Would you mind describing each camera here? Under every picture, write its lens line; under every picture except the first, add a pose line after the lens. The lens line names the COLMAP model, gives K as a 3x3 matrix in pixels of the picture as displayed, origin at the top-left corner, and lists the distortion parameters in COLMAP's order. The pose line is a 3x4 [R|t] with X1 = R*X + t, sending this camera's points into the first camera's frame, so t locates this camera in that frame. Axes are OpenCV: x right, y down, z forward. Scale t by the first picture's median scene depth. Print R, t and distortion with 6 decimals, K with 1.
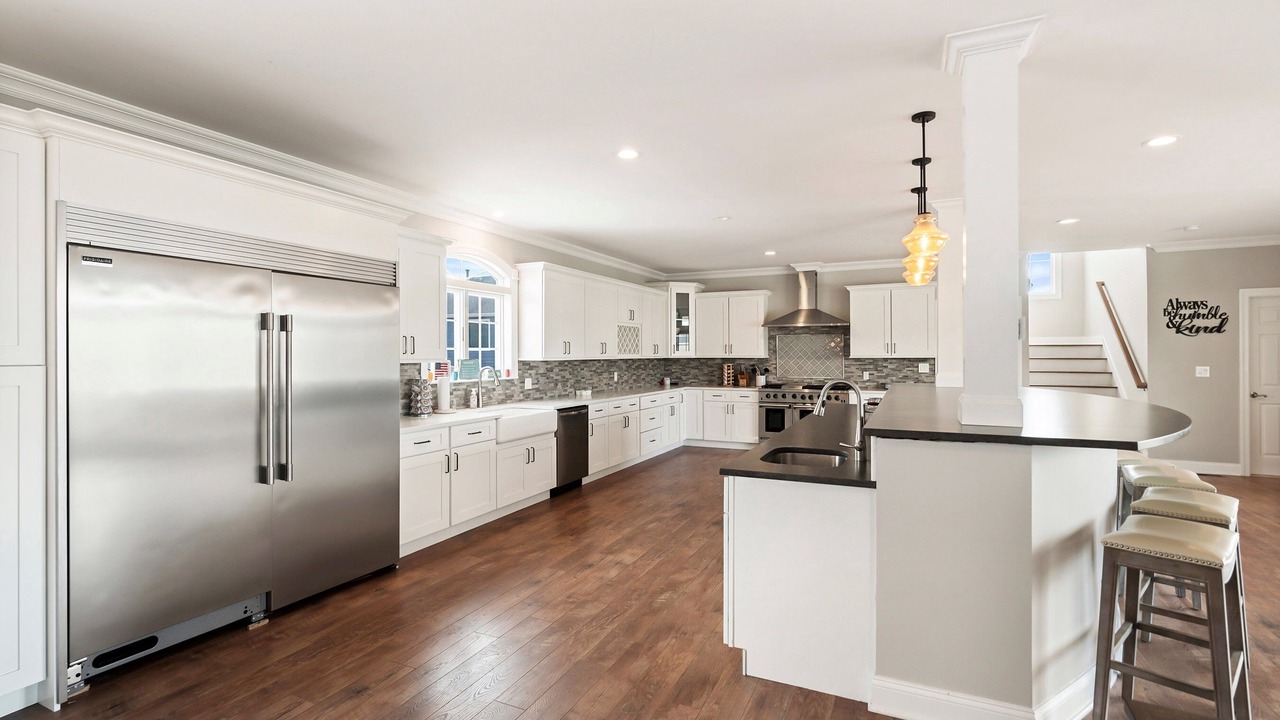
lens RADIAL K [[587.1, 0, 635.3], [0, 587.1, 358.0], [0, 0, 1]] dist [-0.001076, 0.000292]
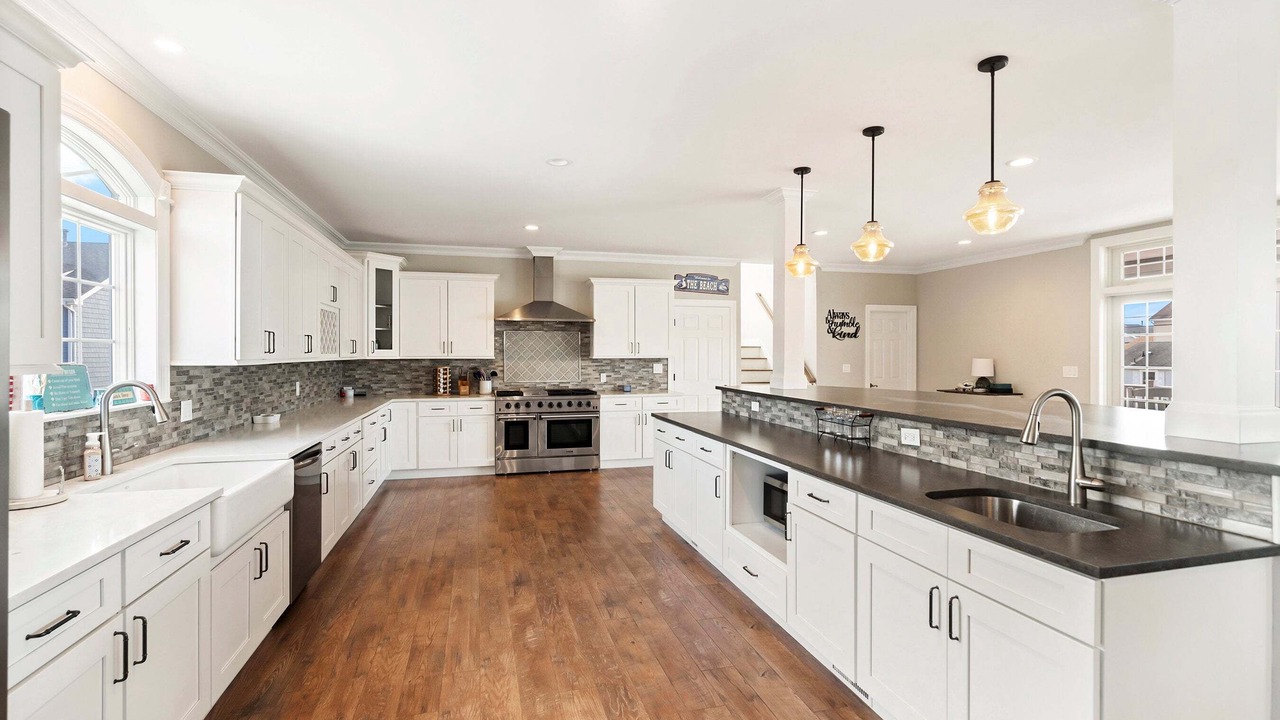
lens RADIAL K [[587.1, 0, 635.3], [0, 587.1, 358.0], [0, 0, 1]] dist [-0.001076, 0.000292]
pose [[0.764029, -0.002593, 0.645176, -0.167664], [0.003072, 0.999995, 0.000381, -0.000972], [-0.645174, 0.001690, 0.764033, 0.280252]]
